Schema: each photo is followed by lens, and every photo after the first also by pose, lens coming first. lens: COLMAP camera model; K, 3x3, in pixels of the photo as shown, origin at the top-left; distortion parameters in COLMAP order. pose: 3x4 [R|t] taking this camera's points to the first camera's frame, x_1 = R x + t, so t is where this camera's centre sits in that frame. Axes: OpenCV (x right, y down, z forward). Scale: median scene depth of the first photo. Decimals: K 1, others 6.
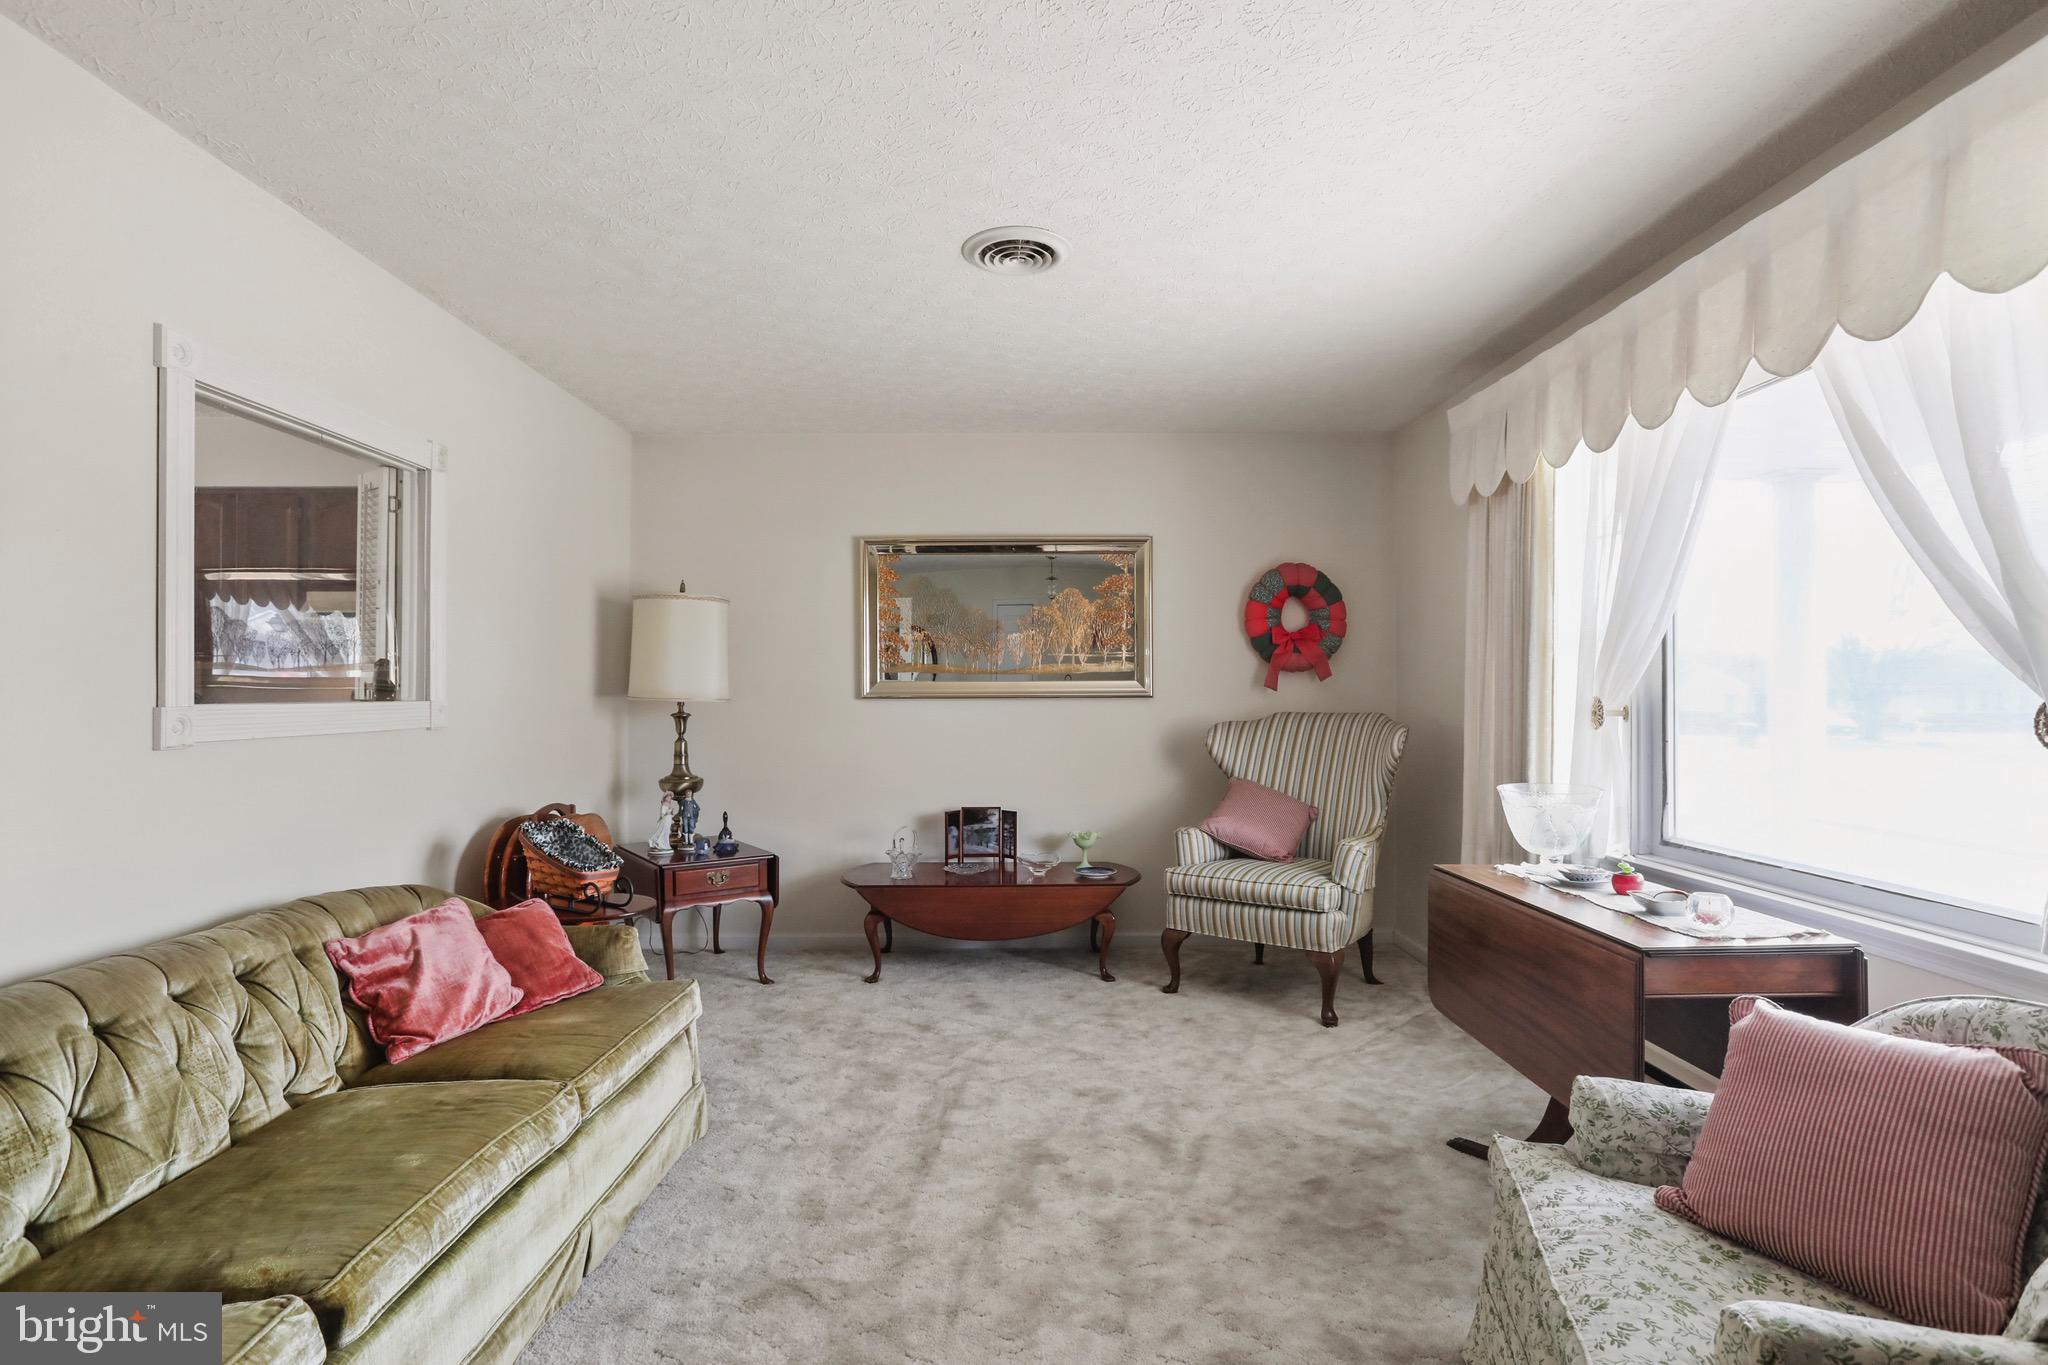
lens RADIAL K [[1034.9, 0, 1025.5], [0, 1034.9, 690.2], [0, 0, 1]] dist [-0.037046, 0.032396]
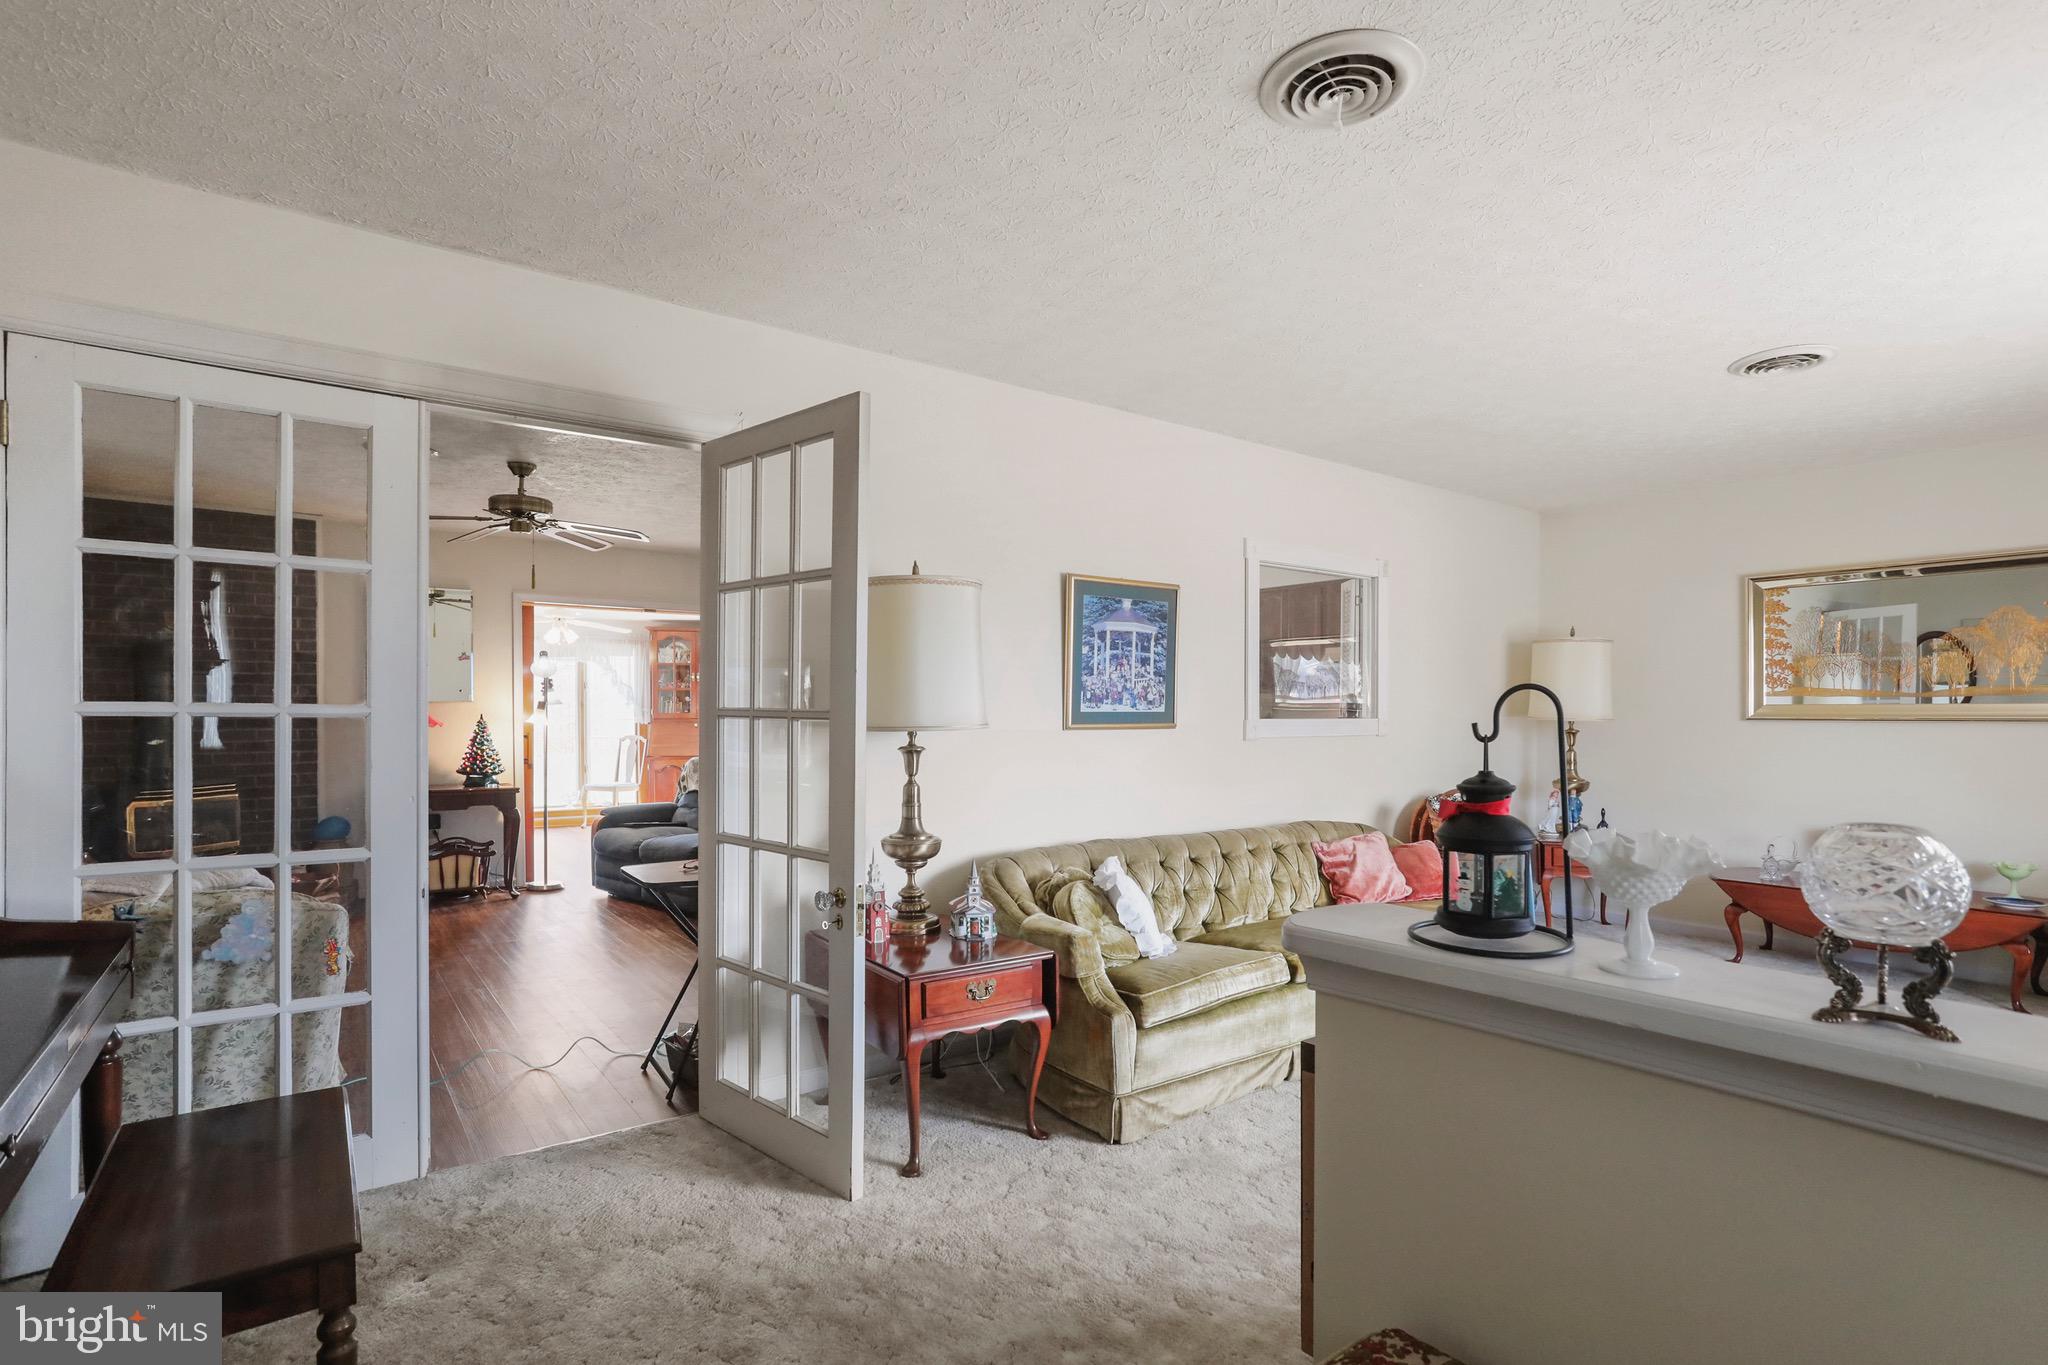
lens RADIAL K [[995.8, 0, 1024.0], [0, 995.8, 682.5], [0, 0, 1]] dist [-0.045916, 0.030654]
pose [[0.584582, -0.020774, -0.811068, 0.490001], [-0.003279, 0.999603, -0.027967, -0.000705], [0.811328, 0.019009, 0.584283, -0.505907]]
